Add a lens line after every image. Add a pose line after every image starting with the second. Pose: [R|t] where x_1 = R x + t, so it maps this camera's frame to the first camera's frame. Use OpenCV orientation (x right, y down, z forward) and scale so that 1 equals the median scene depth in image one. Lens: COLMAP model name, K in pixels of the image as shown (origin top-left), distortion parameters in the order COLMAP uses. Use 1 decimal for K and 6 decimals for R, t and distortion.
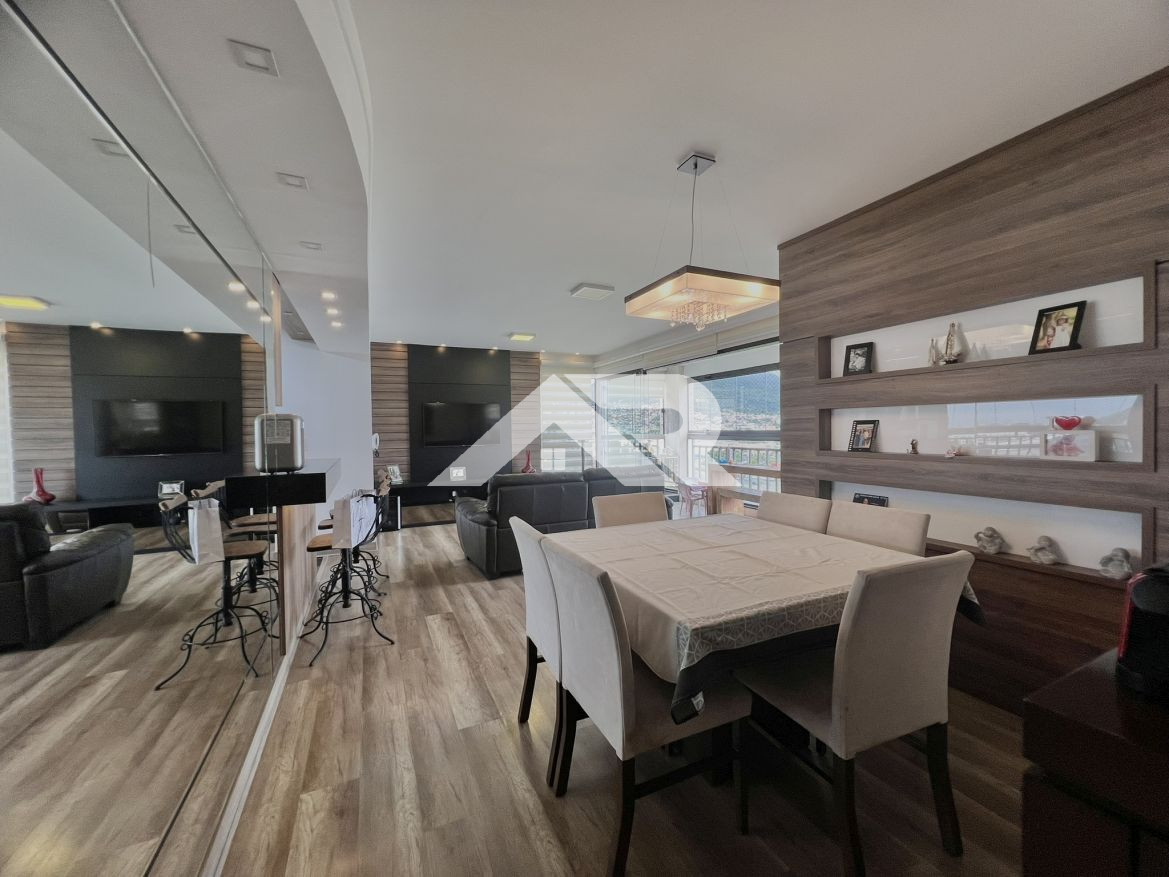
lens RADIAL K [[468.0, 0, 584.5], [0, 468.0, 438.5], [0, 0, 1]] dist [0.002060, -0.000047]
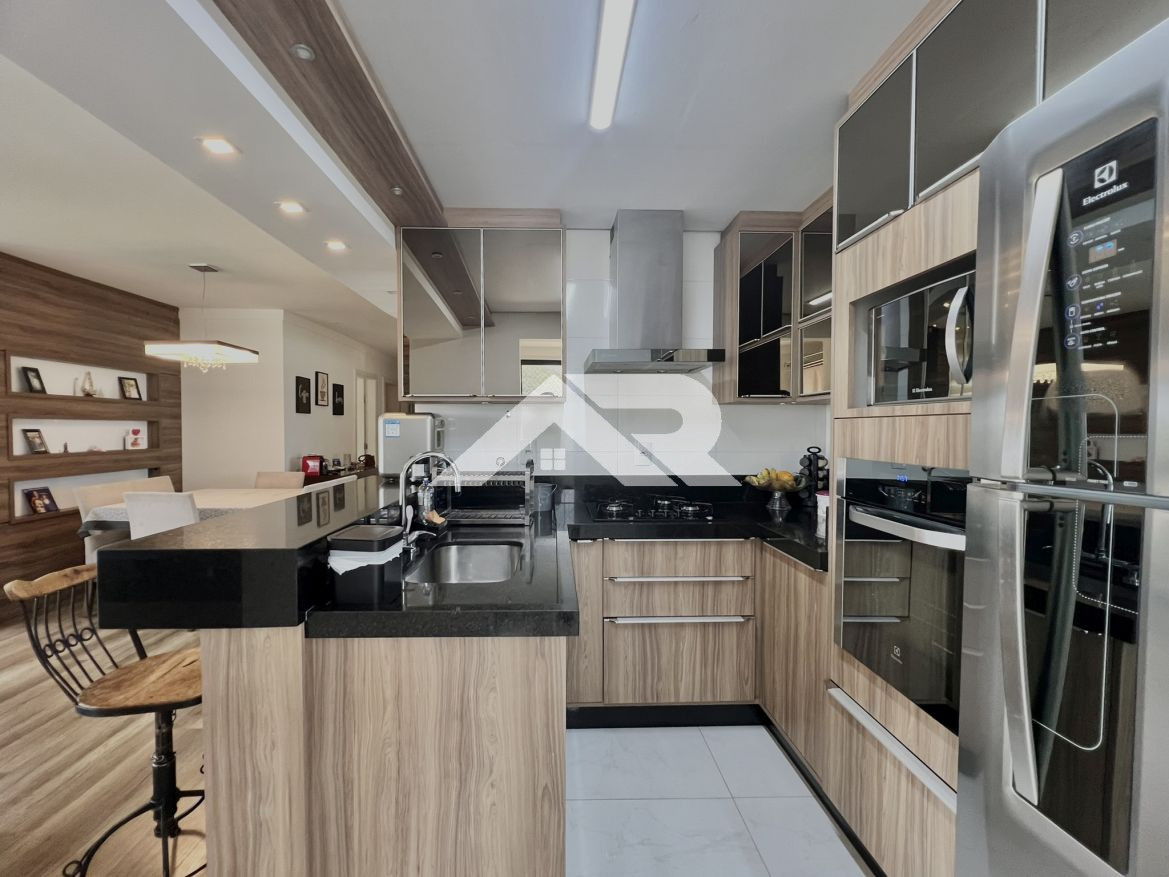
lens RADIAL K [[509.6, 0, 563.0], [0, 509.6, 438.3], [0, 0, 1]] dist [-0.000389, -0.000193]
pose [[-0.918143, 0.011794, 0.396073, -1.348180], [0.027143, 0.999081, 0.033170, -0.022730], [-0.395318, 0.041205, -0.917620, 1.832977]]
